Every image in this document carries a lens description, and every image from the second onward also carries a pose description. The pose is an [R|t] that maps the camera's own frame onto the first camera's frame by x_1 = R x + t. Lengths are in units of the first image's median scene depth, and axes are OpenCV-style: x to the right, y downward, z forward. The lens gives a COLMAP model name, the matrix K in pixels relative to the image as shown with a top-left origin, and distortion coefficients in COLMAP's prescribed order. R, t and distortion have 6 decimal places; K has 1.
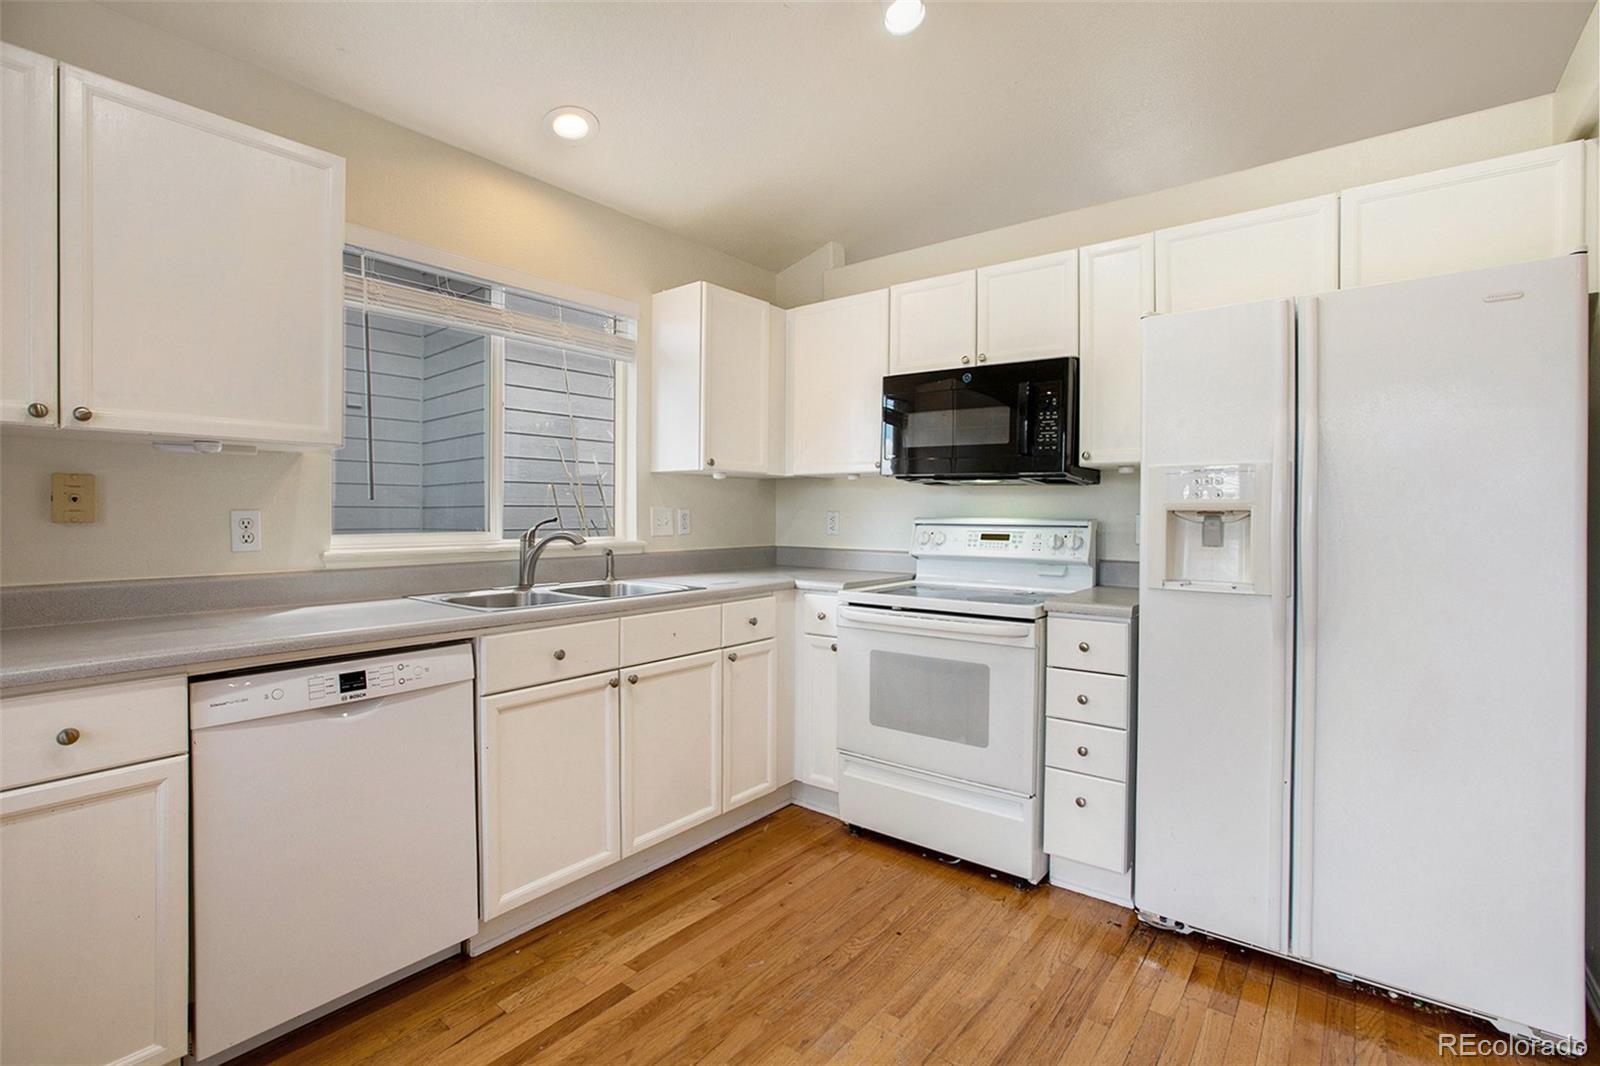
lens RADIAL K [[734.8, 0, 752.3], [0, 734.8, 514.6], [0, 0, 1]] dist [-0.013655, 0.001066]
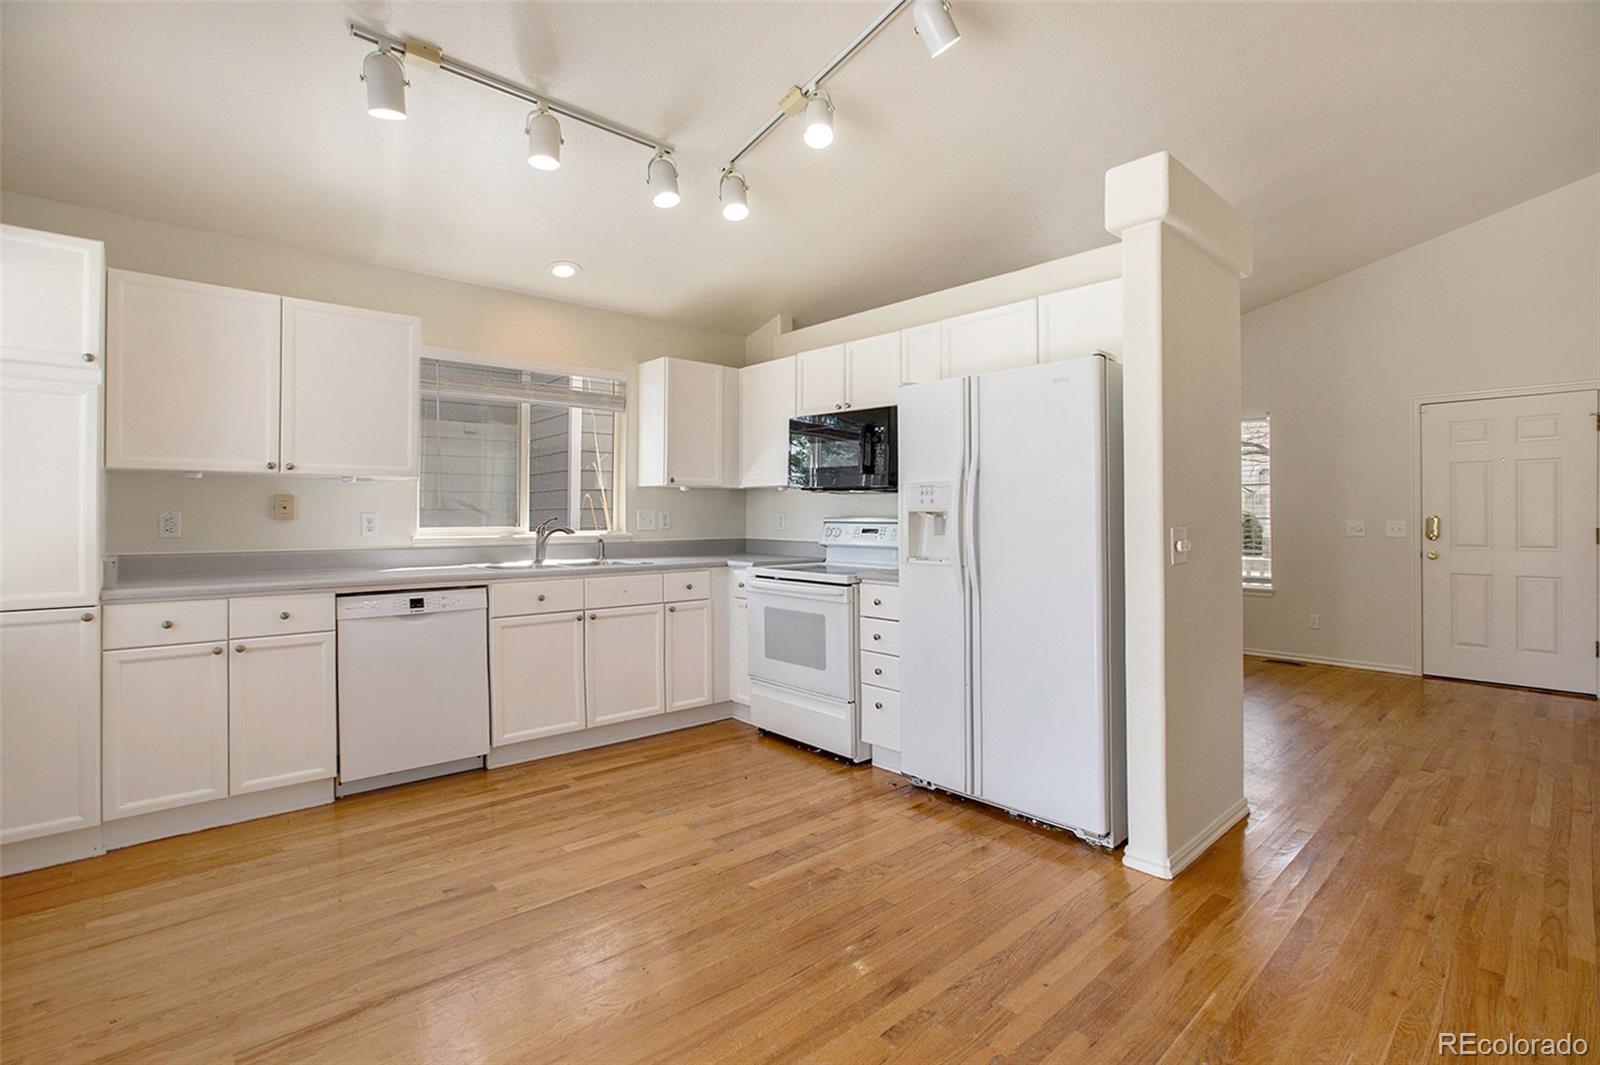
lens RADIAL K [[735.9, 0, 796.0], [0, 735.9, 521.7], [0, 0, 1]] dist [-0.049029, 0.016891]
pose [[0.989662, -0.000560, -0.143421, 0.463619], [0.001319, 0.999986, 0.005199, 0.006367], [0.143416, -0.005335, 0.989648, -0.479620]]
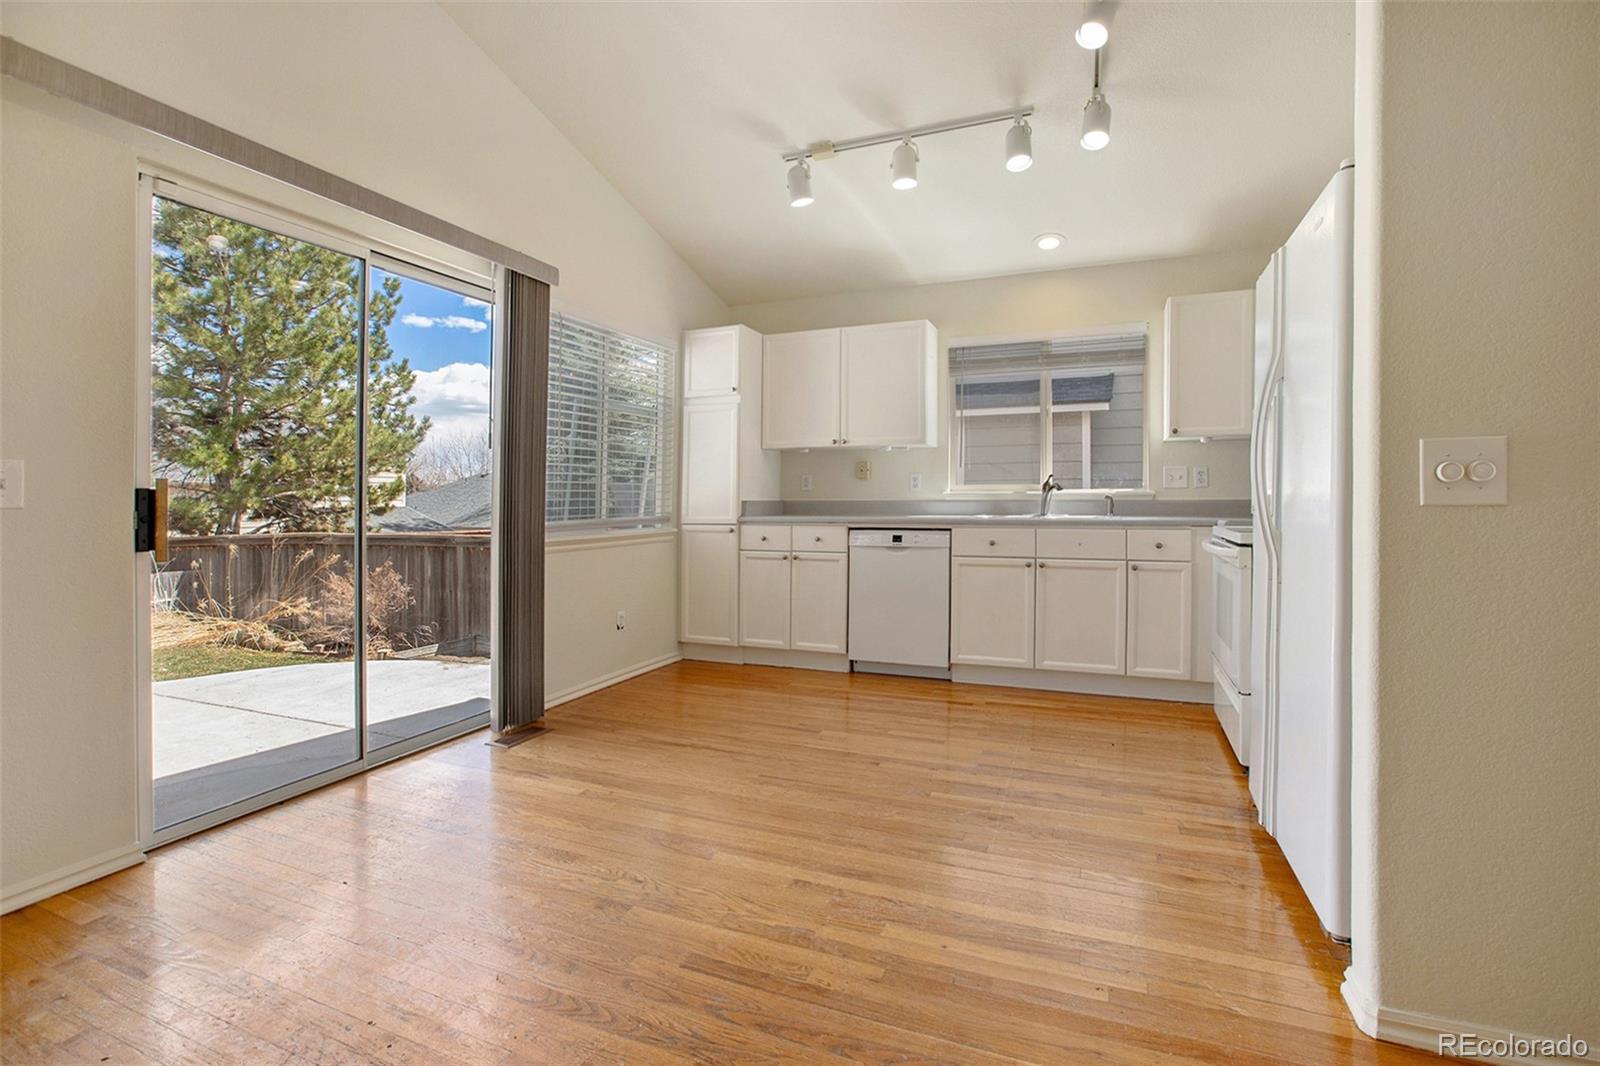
lens RADIAL K [[757.2, 0, 808.5], [0, 757.2, 498.8], [0, 0, 1]] dist [0.000529, 0.000201]
pose [[0.317185, 0.000001, -0.948364, 1.223297], [0.001274, 0.999999, 0.000427, 0.060740], [0.948363, -0.001344, 0.317185, -0.075516]]
